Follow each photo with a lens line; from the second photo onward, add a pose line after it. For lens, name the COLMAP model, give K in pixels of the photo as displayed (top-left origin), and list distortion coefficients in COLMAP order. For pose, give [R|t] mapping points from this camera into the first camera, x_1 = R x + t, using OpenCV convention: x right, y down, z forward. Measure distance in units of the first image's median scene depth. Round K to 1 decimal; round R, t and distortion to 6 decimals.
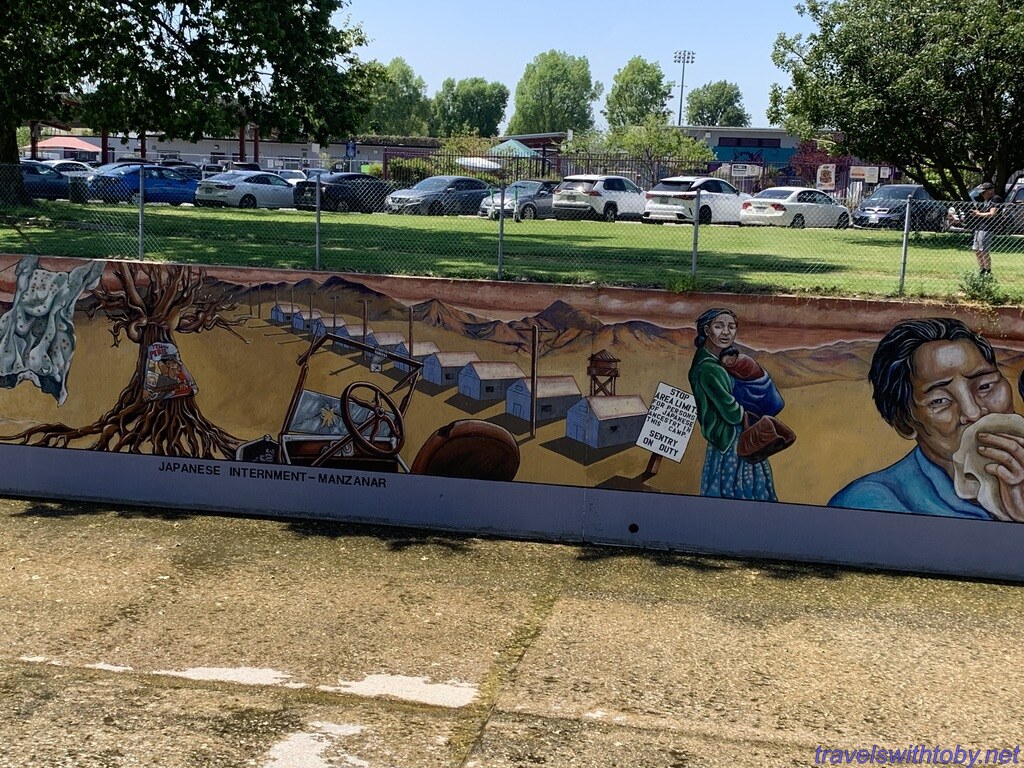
lens RADIAL K [[1374.0, 0, 512.0], [0, 1374.0, 384.0], [0, 0, 1]] dist [0.029182, 0.035219]
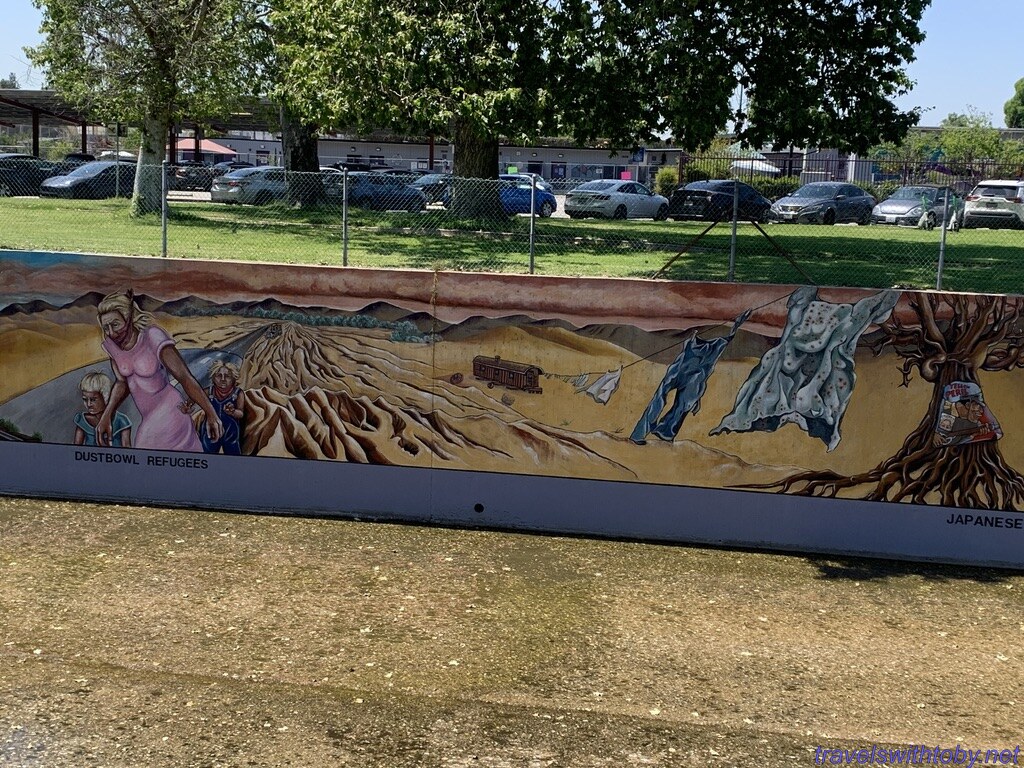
lens RADIAL K [[1374.0, 0, 512.0], [0, 1374.0, 384.0], [0, 0, 1]] dist [0.029182, 0.035219]
pose [[0.999517, -0.004614, -0.030748, -0.513868], [0.004636, 0.999989, 0.000648, -0.030175], [0.030745, -0.000790, 0.999527, 0.091140]]
